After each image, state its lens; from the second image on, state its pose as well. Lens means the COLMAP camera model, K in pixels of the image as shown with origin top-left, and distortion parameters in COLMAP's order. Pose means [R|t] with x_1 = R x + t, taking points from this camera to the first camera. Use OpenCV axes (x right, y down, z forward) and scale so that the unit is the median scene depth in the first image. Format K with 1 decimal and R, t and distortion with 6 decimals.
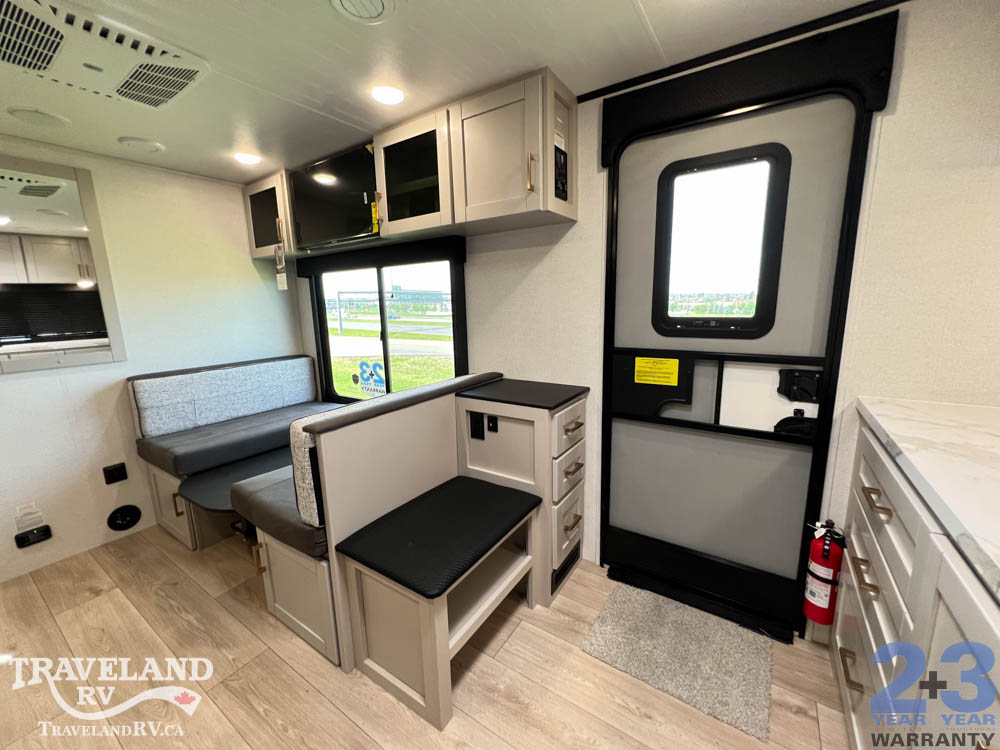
lens RADIAL K [[398.8, 0, 498.4], [0, 398.8, 373.5], [0, 0, 1]] dist [-0.000573, 0.000422]
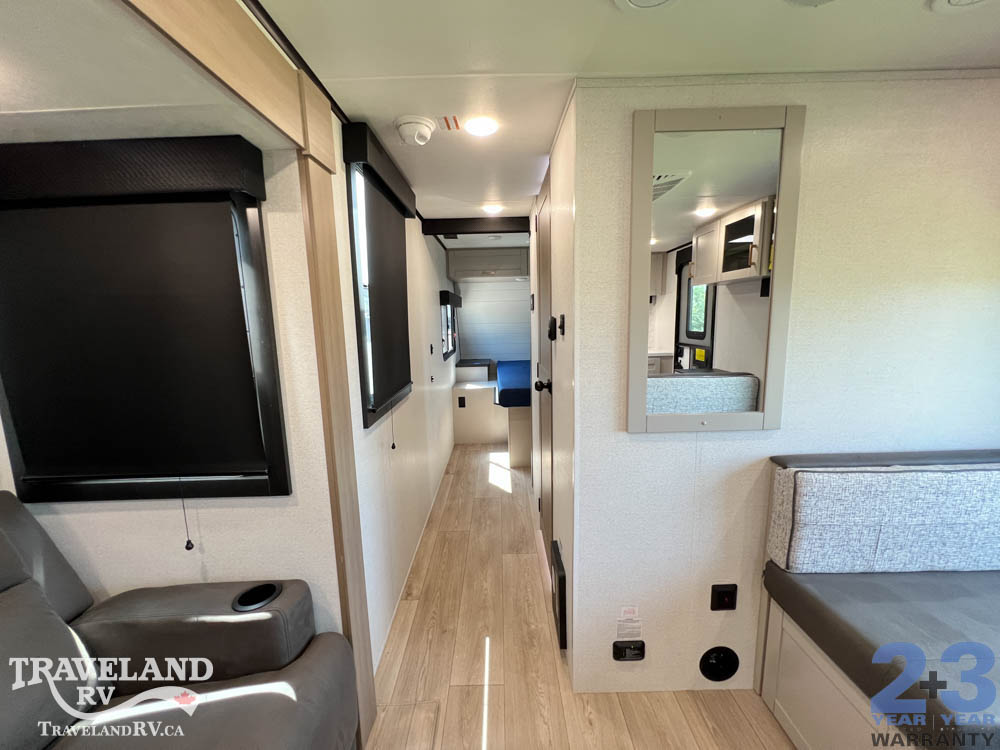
lens RADIAL K [[398.8, 0, 498.4], [0, 398.8, 373.5], [0, 0, 1]] dist [-0.000573, 0.000422]
pose [[0.557282, 0.131269, -0.819881, -0.807158], [-0.139393, 0.988201, 0.063472, -0.110446], [0.818539, 0.078914, 0.569004, 0.369157]]
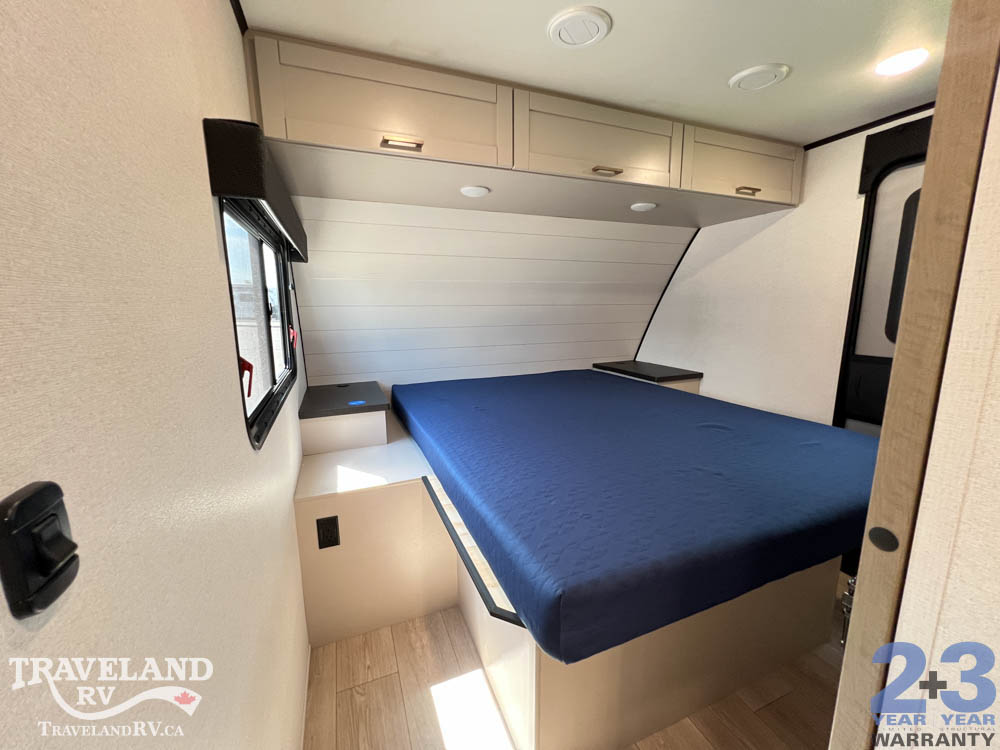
lens RADIAL K [[398.8, 0, 498.4], [0, 398.8, 373.5], [0, 0, 1]] dist [-0.000573, 0.000422]
pose [[0.828066, 0.110856, -0.549561, -2.122272], [-0.110781, 0.993282, 0.033441, -0.146289], [0.549576, 0.033190, 0.834784, 1.041167]]
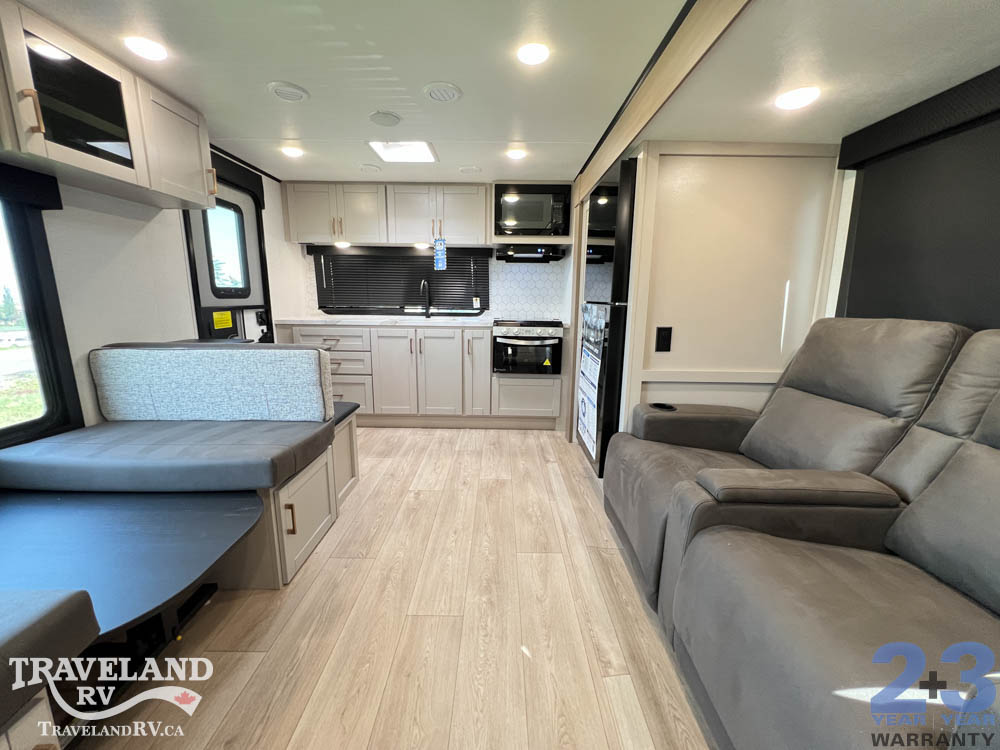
lens RADIAL K [[398.8, 0, 498.4], [0, 398.8, 373.5], [0, 0, 1]] dist [-0.000573, 0.000422]
pose [[-0.551447, -0.141790, 0.822072, -1.383674], [0.153441, 0.951396, 0.267025, -0.050890], [-0.819977, 0.273389, -0.502888, 0.823918]]
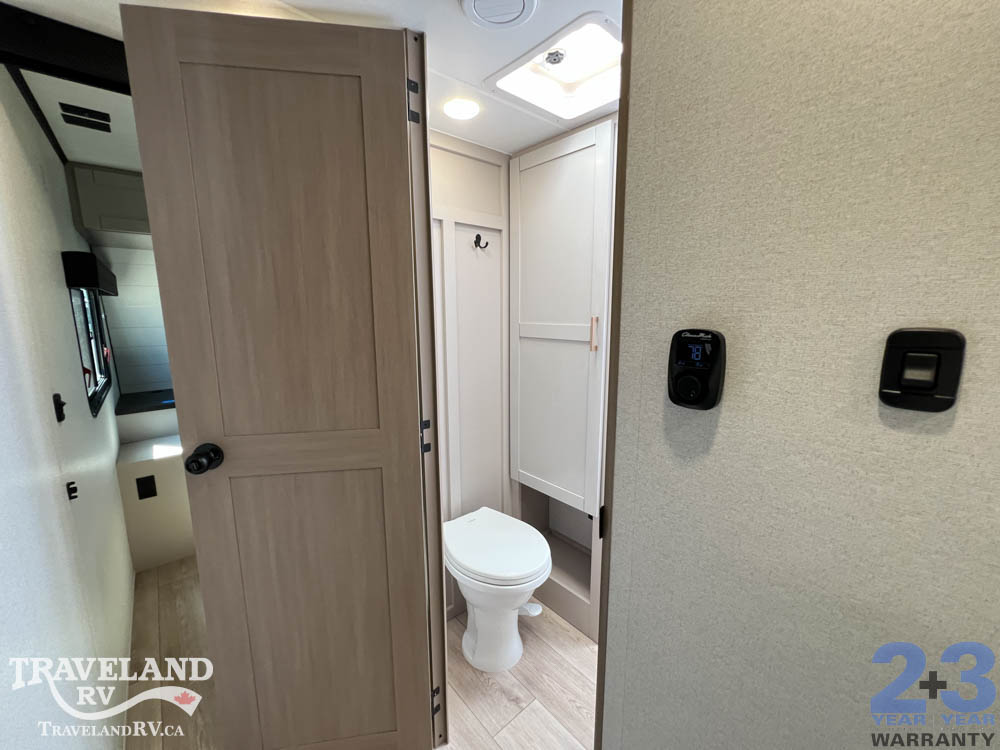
lens RADIAL K [[398.8, 0, 498.4], [0, 398.8, 373.5], [0, 0, 1]] dist [-0.000573, 0.000422]
pose [[0.964484, 0.061005, -0.257001, -1.549246], [-0.064878, 0.997871, -0.006607, -0.154520], [0.256051, 0.023046, 0.966389, 0.668526]]
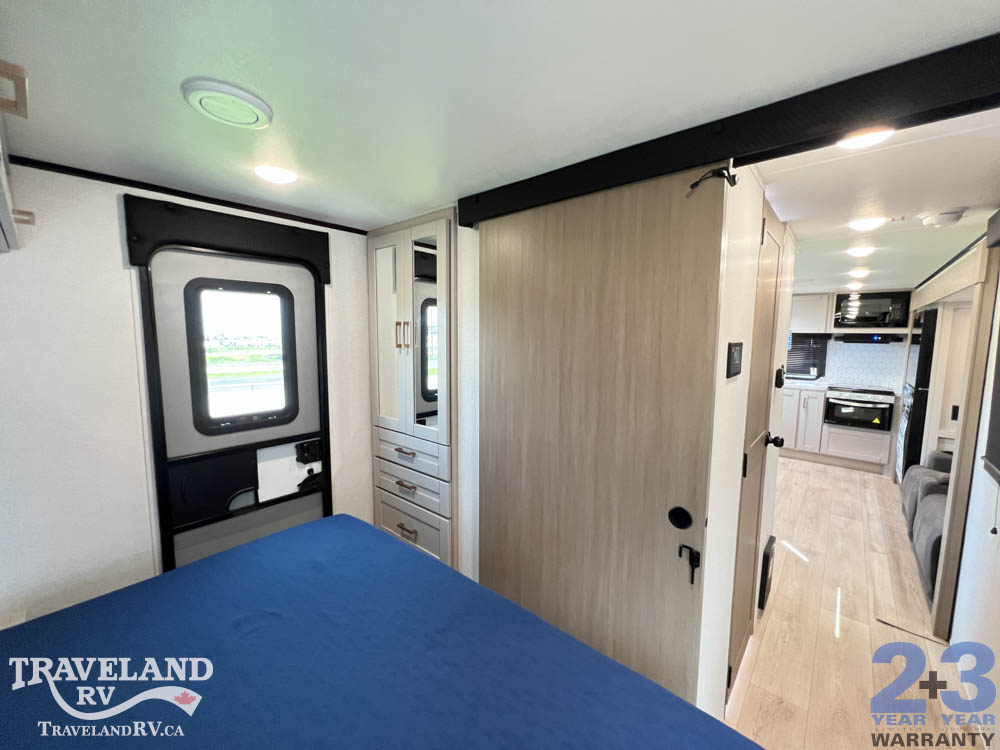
lens RADIAL K [[398.8, 0, 498.4], [0, 398.8, 373.5], [0, 0, 1]] dist [-0.000573, 0.000422]
pose [[0.131002, -0.074815, 0.988555, -2.643910], [0.165590, 0.984792, 0.052586, -0.363182], [-0.977455, 0.156806, 0.141398, 1.555048]]
